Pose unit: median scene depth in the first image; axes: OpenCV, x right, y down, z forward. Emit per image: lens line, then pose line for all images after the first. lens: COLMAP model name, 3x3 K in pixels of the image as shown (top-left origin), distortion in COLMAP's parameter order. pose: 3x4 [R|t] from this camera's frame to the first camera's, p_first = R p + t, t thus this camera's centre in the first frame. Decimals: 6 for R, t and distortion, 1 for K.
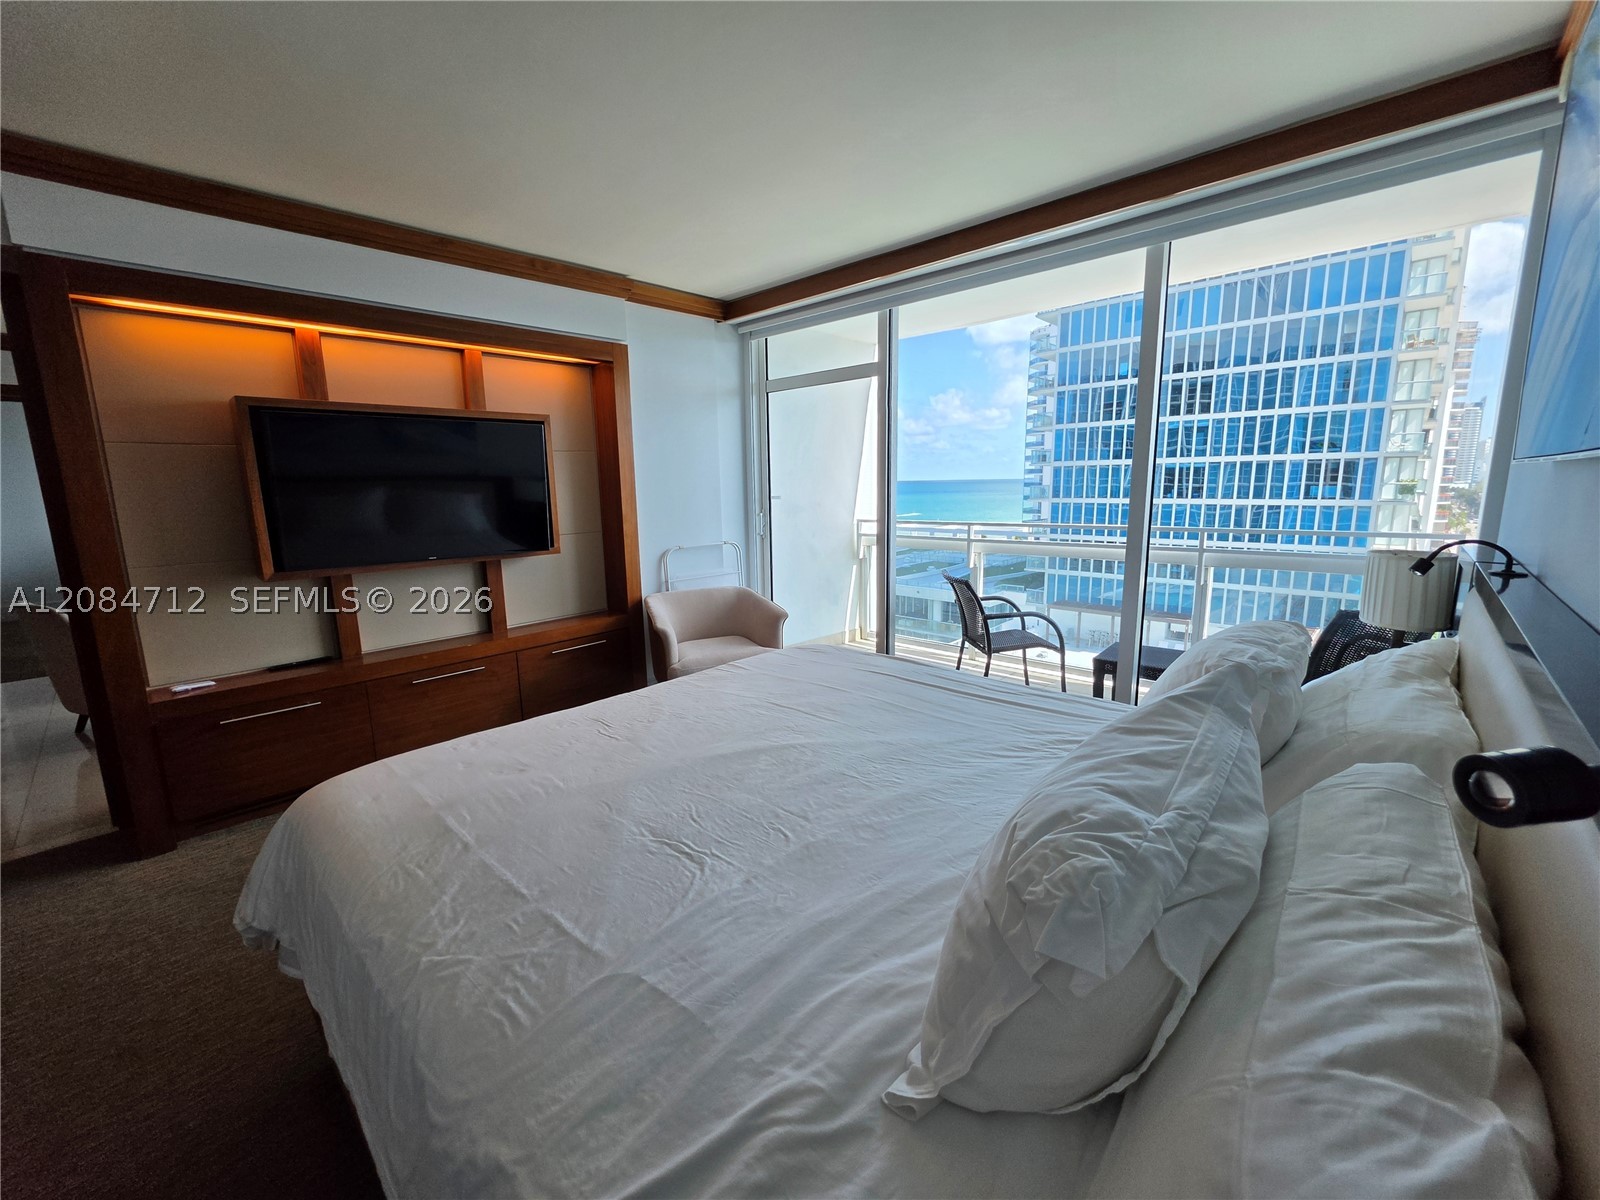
lens RADIAL K [[645.0, 0, 795.0], [0, 645.0, 594.0], [0, 0, 1]] dist [-0.000949, 0.000094]
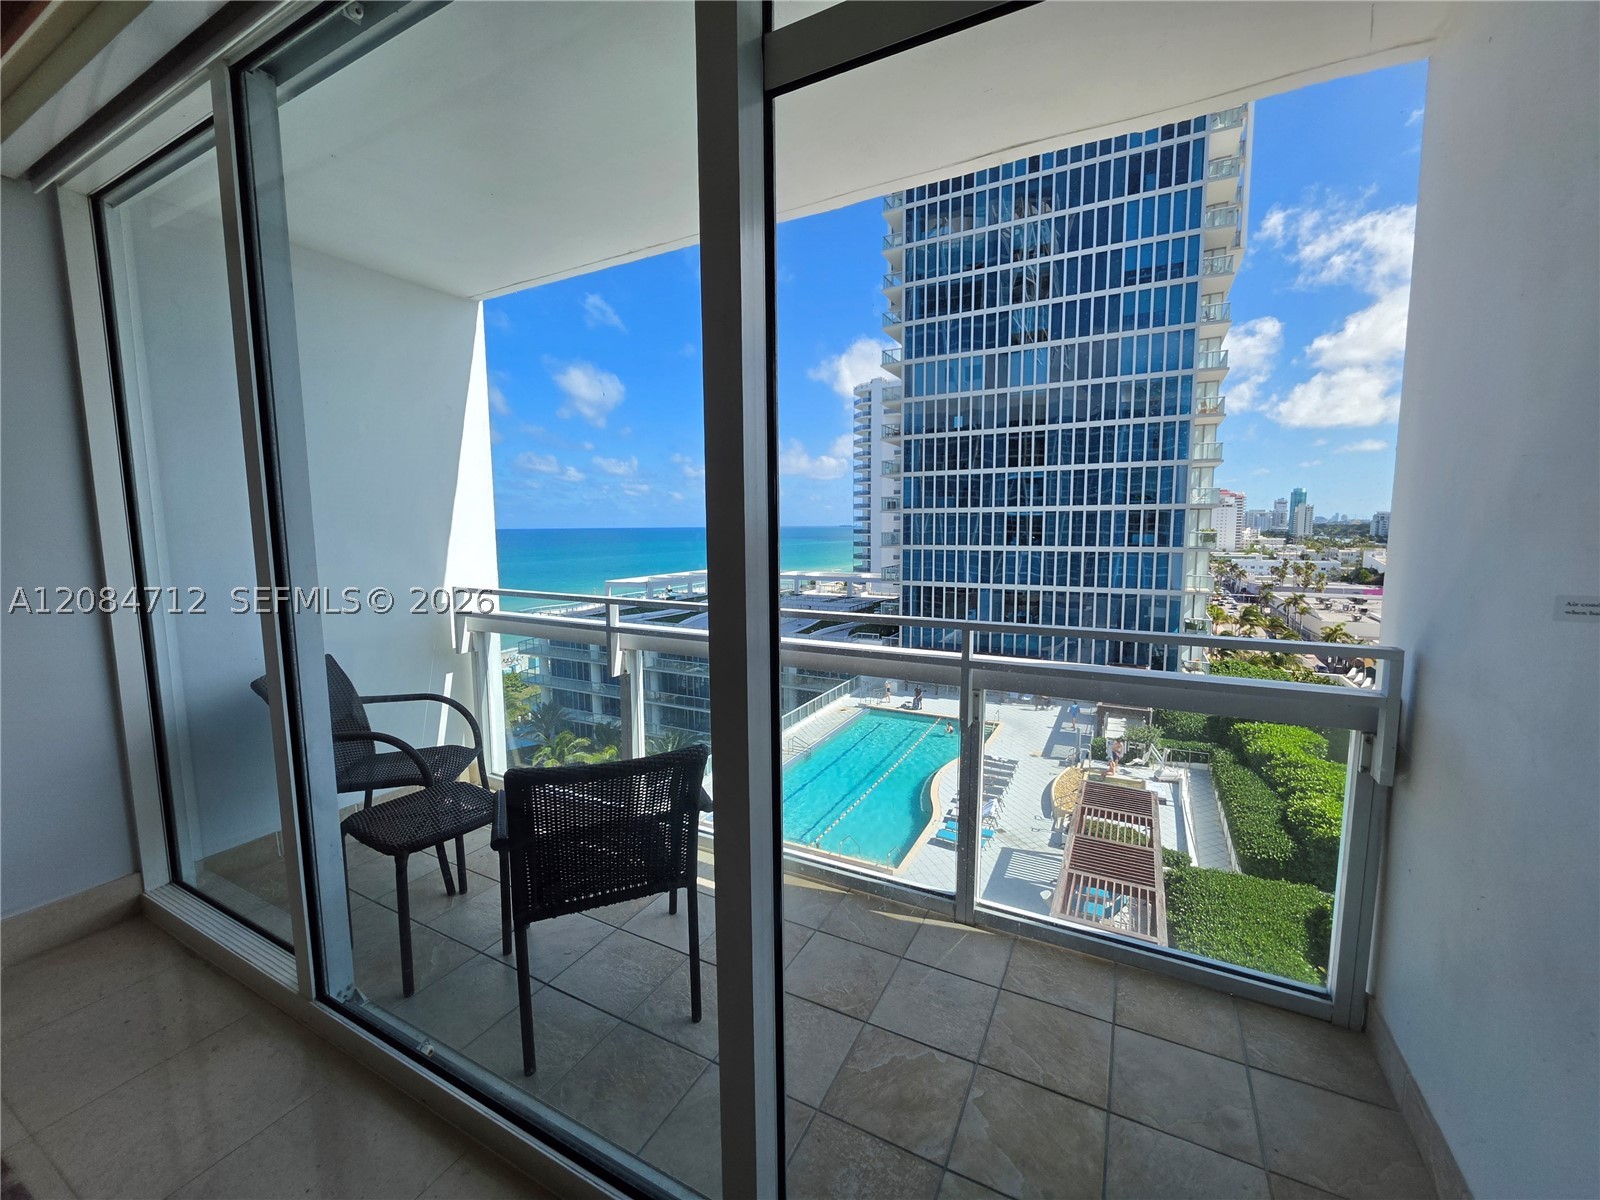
lens RADIAL K [[645.9, 0, 795.2], [0, 645.9, 593.6], [0, 0, 1]] dist [-0.004586, 0.000672]
pose [[0.964564, -0.019041, 0.263162, -0.030896], [0.037560, 0.997144, -0.065523, -0.016918], [-0.261163, 0.073086, 0.962524, 0.102572]]
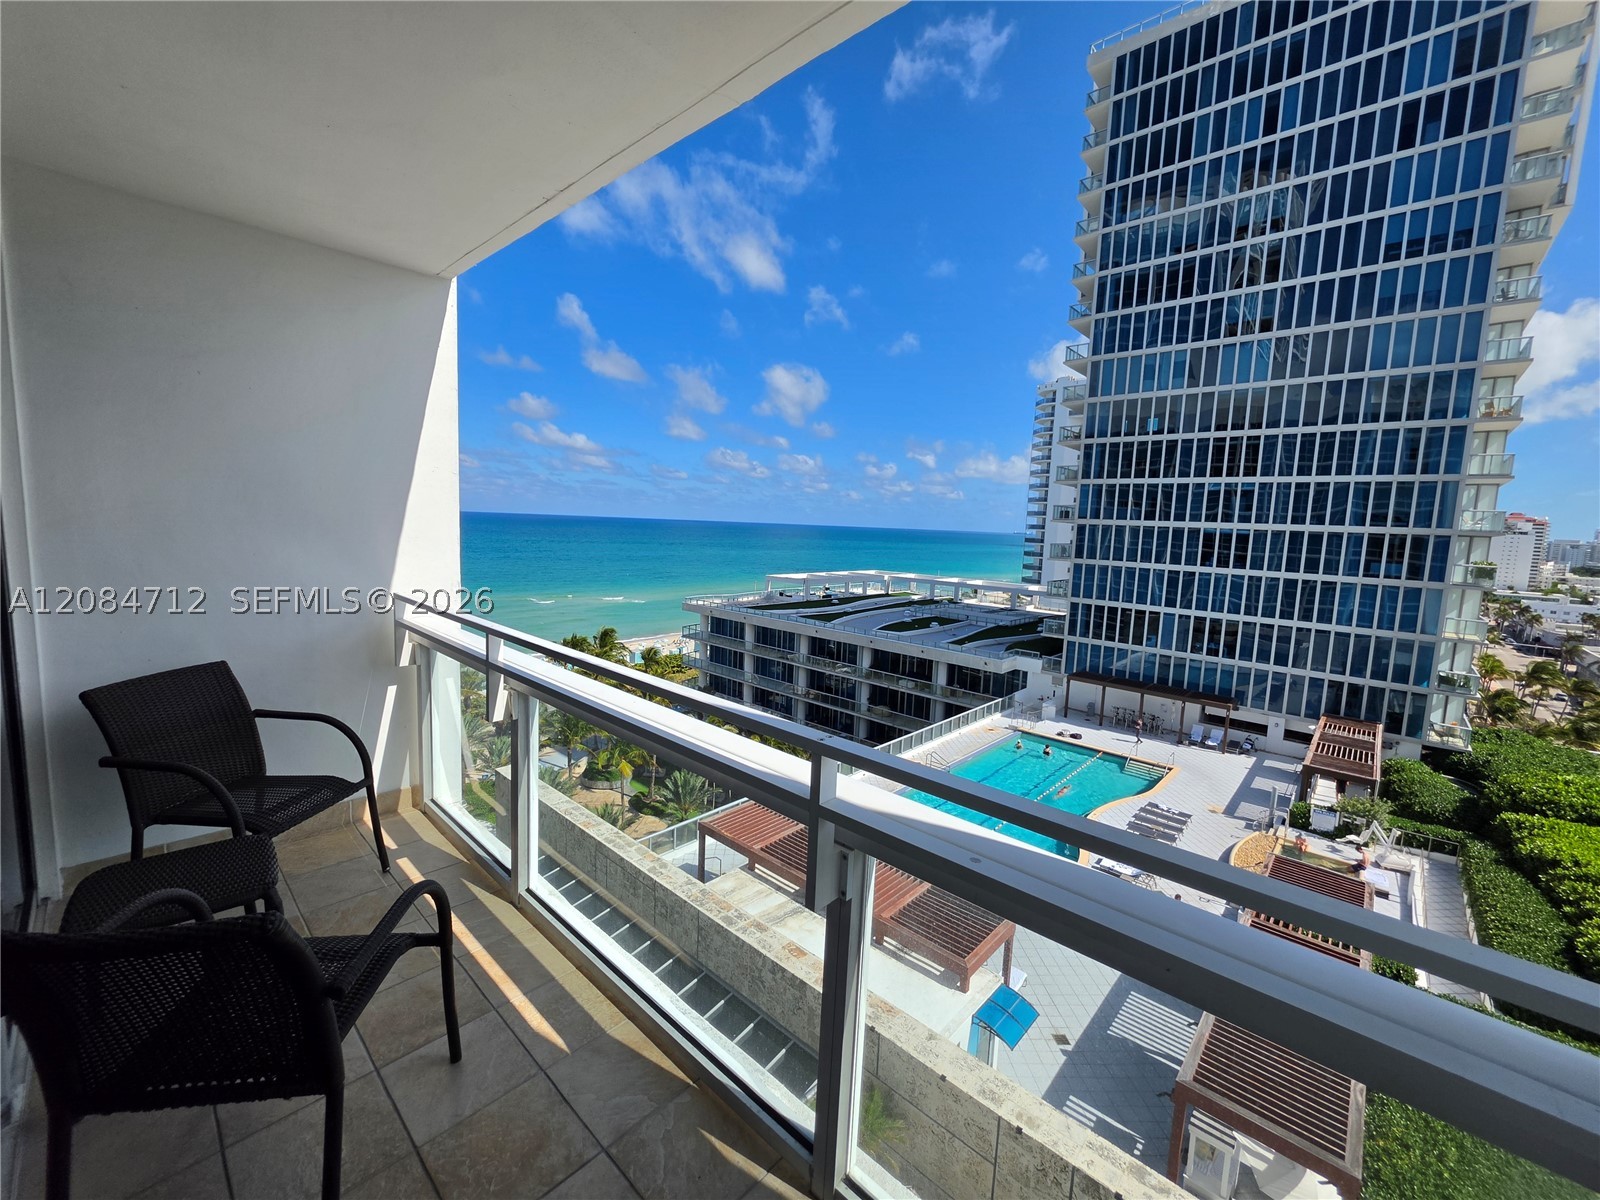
lens RADIAL K [[645.9, 0, 795.2], [0, 645.9, 593.6], [0, 0, 1]] dist [-0.004586, 0.000672]
pose [[0.998326, 0.055526, 0.016170, -0.009667], [-0.054383, 0.996456, -0.064178, -0.021659], [-0.019677, 0.063192, 0.997807, 0.115557]]
